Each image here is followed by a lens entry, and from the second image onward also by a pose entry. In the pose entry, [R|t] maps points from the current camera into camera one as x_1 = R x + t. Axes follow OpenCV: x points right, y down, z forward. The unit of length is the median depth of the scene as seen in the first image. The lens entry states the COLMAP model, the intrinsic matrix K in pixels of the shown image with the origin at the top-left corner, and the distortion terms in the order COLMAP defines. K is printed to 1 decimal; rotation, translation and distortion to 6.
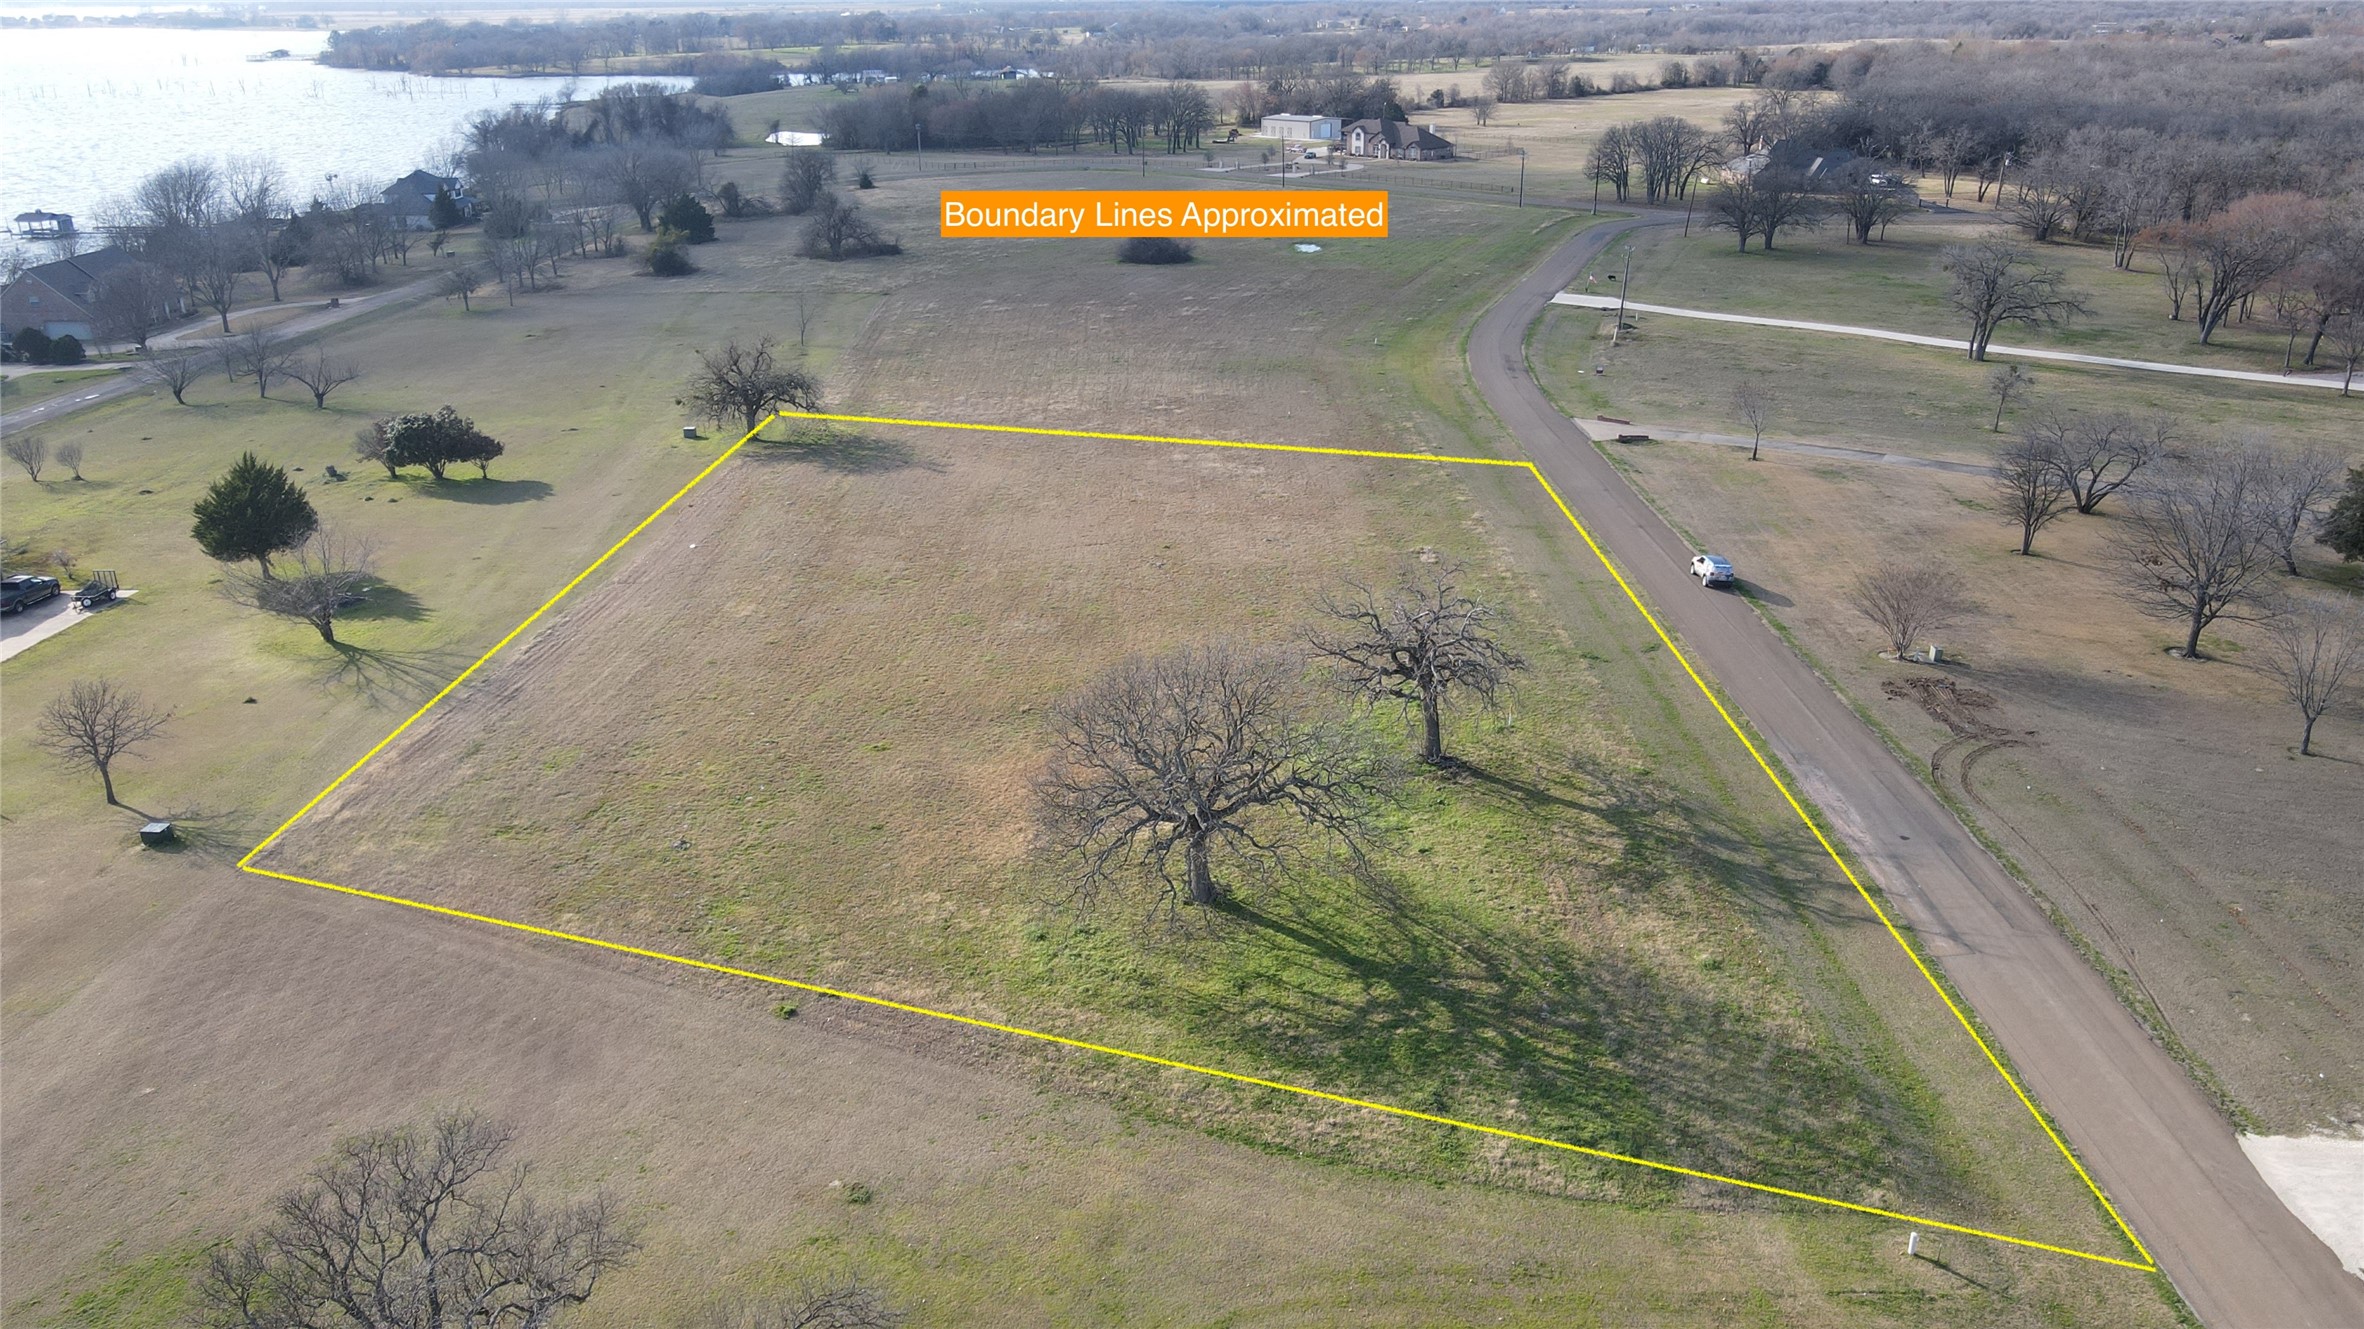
lens RADIAL K [[1727.0, 0, 1173.5], [0, 1727.0, 662.2], [0, 0, 1]] dist [-0.001859, 0.034807]
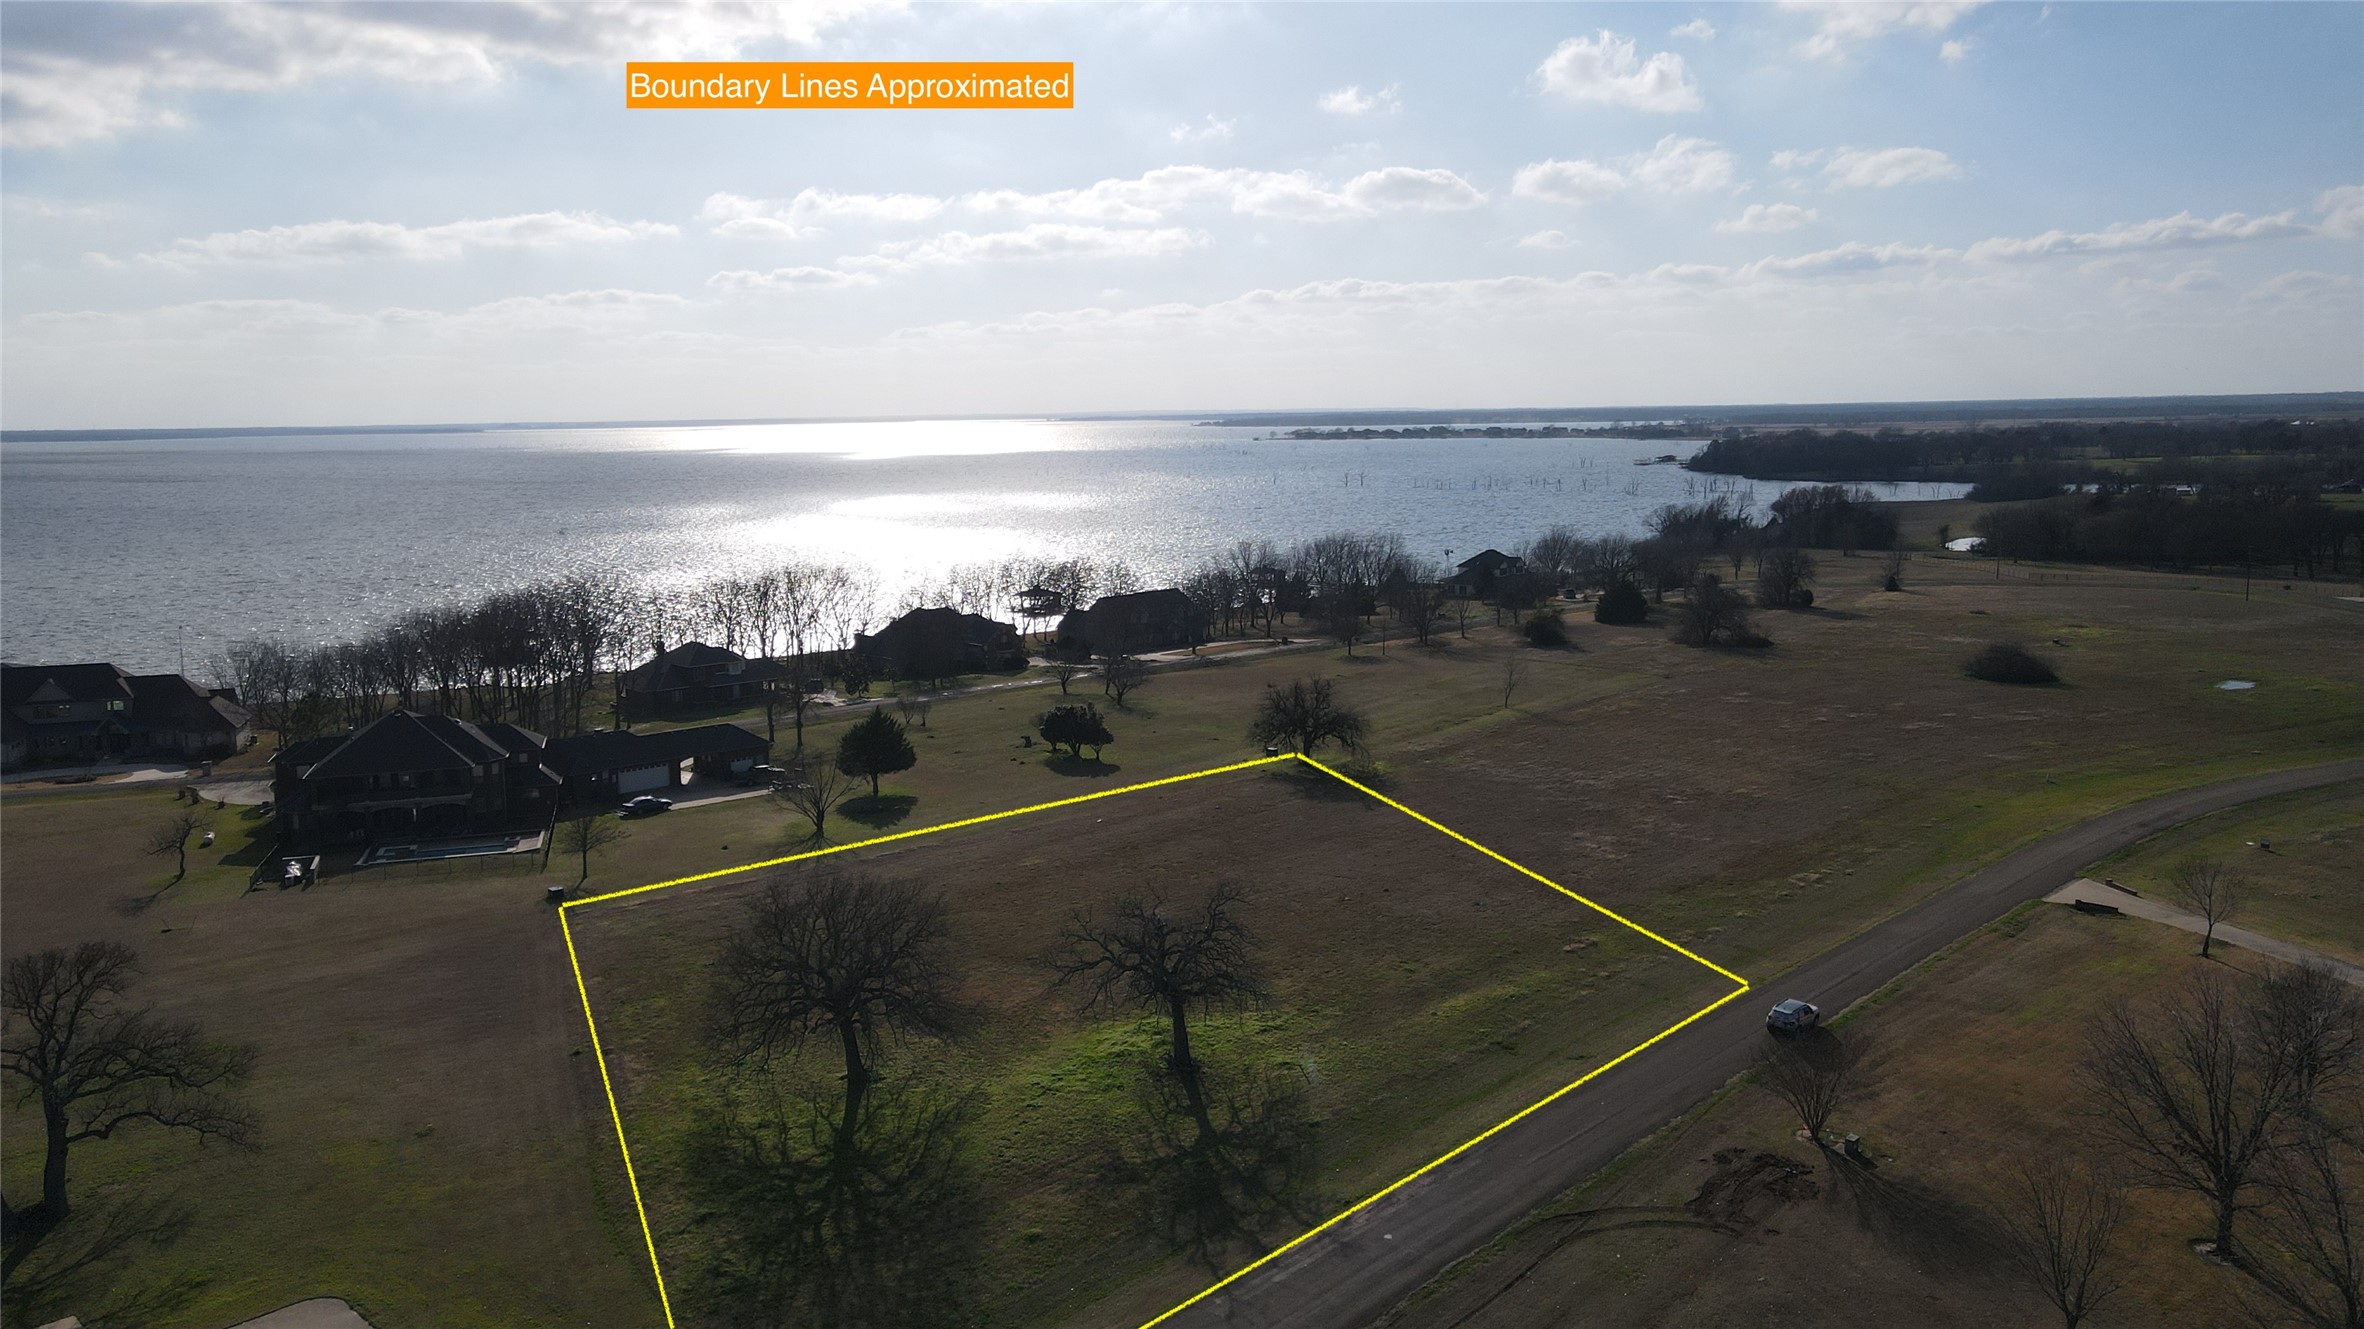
lens RADIAL K [[1727.0, 0, 1178.3], [0, 1727.0, 671.0], [0, 0, 1]] dist [-0.001859, 0.034807]
pose [[0.713287, 0.100494, -0.693630, 0.684630], [-0.247027, 0.962206, -0.114621, -0.044328], [0.655896, 0.253103, 0.711153, 0.107524]]
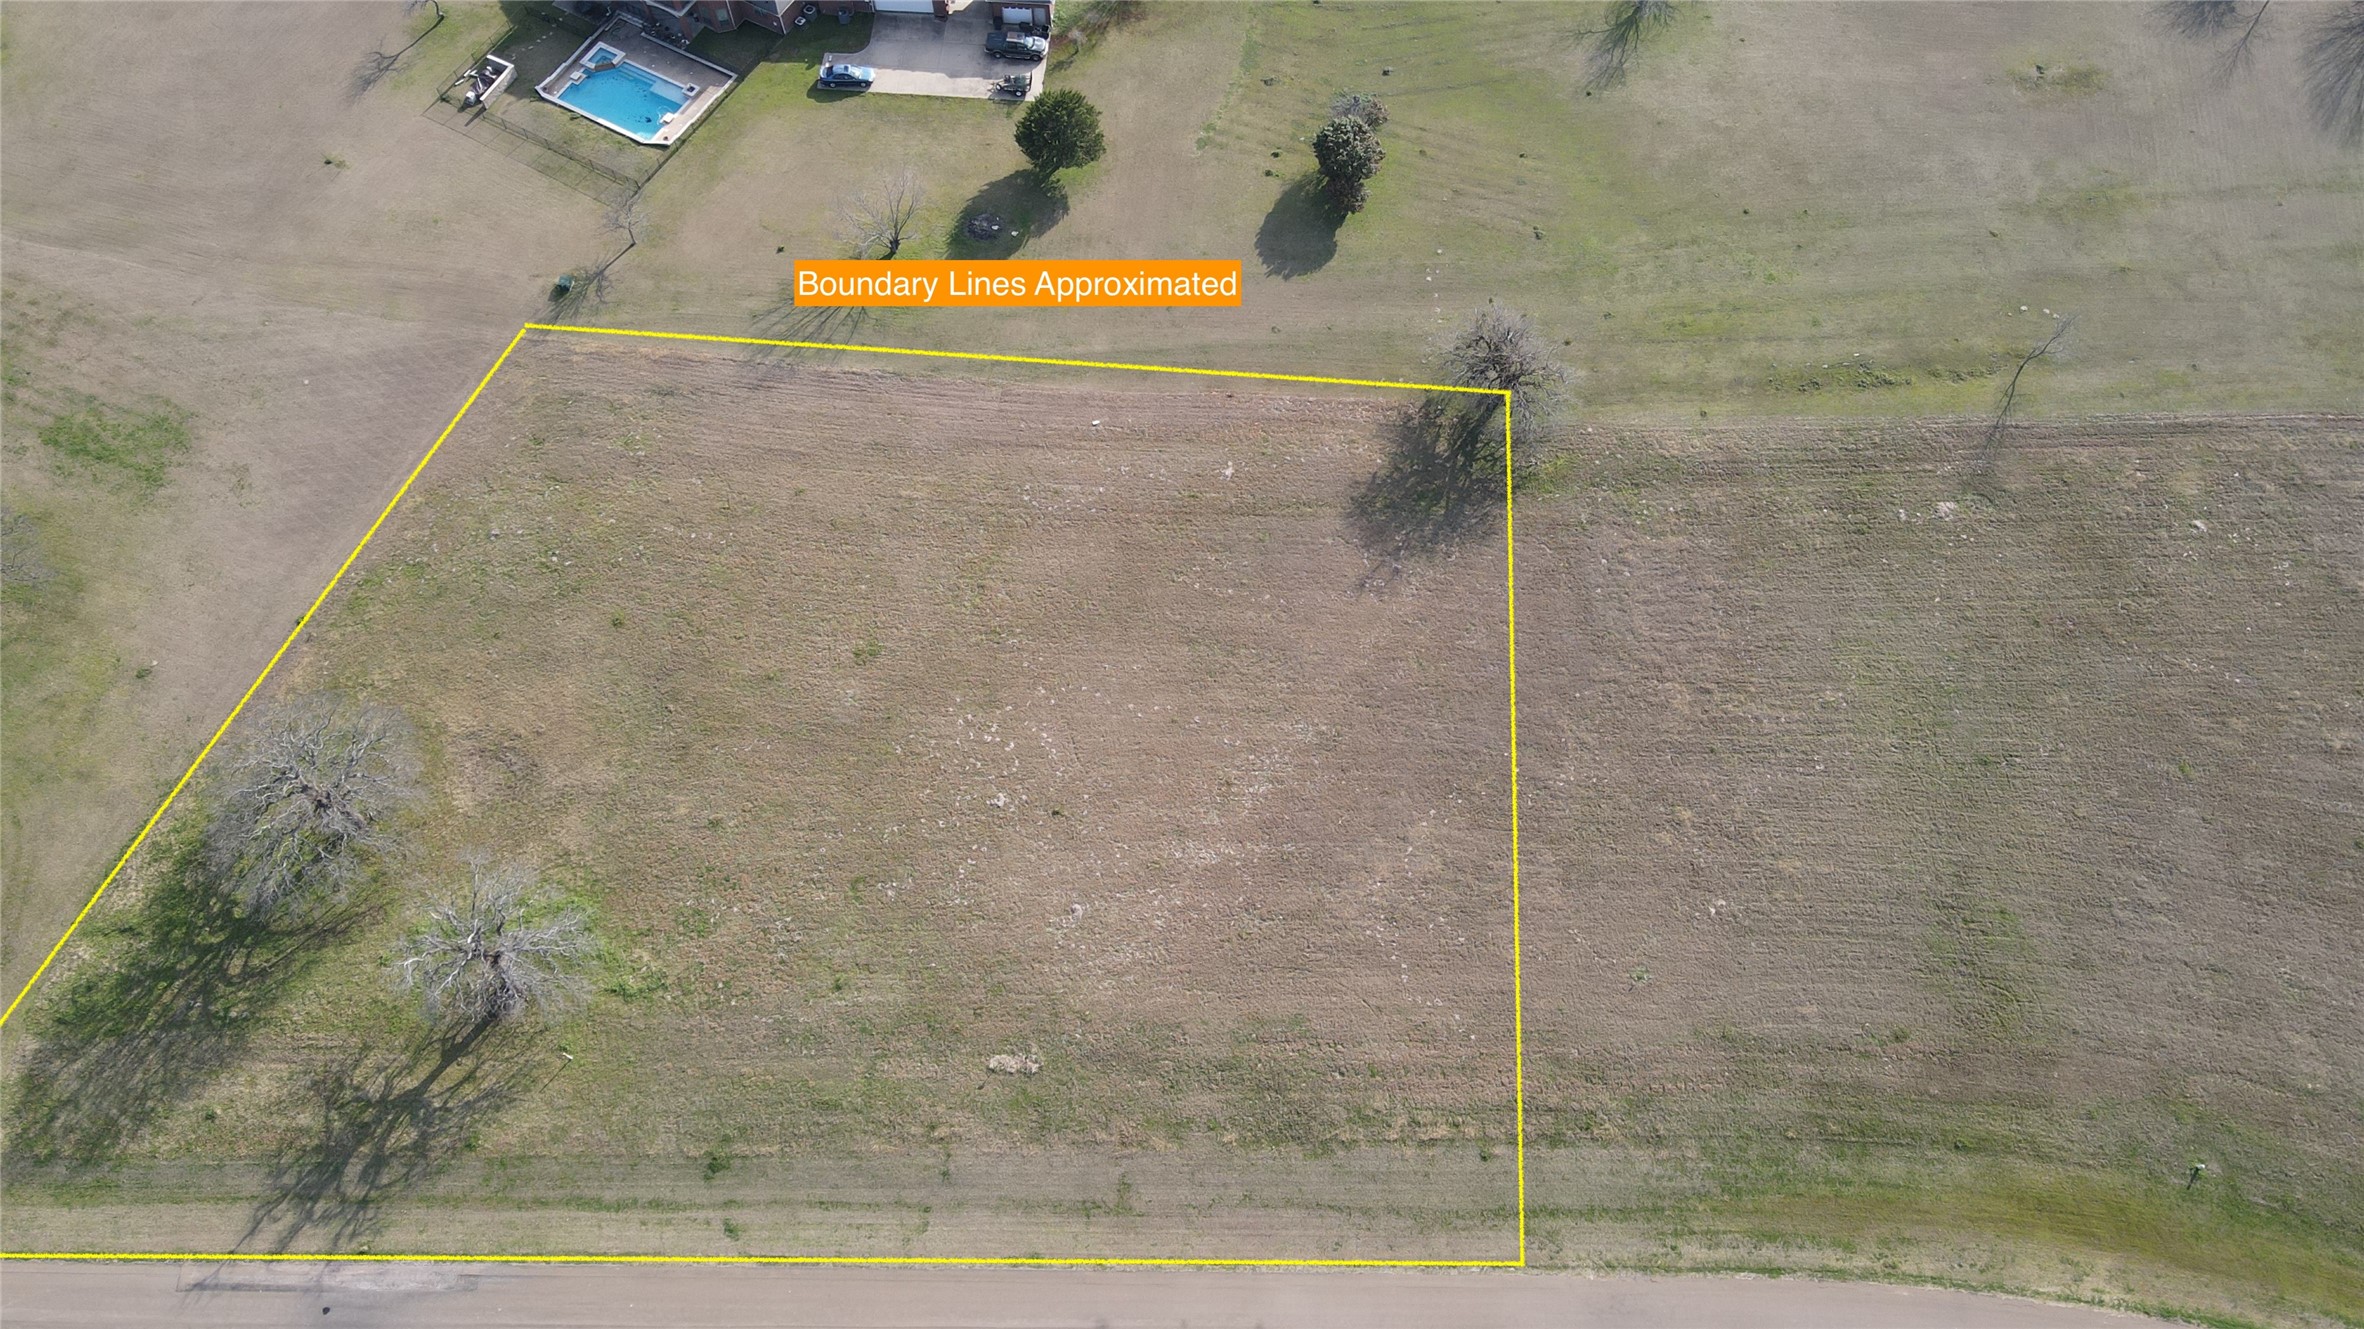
lens RADIAL K [[1727.0, 0, 1181.7], [0, 1727.0, 650.1], [0, 0, 1]] dist [-0.001859, 0.034807]
pose [[-0.022856, 0.893114, -0.449249, 0.388840], [-0.357019, 0.412444, 0.838109, -1.043393], [0.933818, 0.179546, 0.309432, 0.778339]]
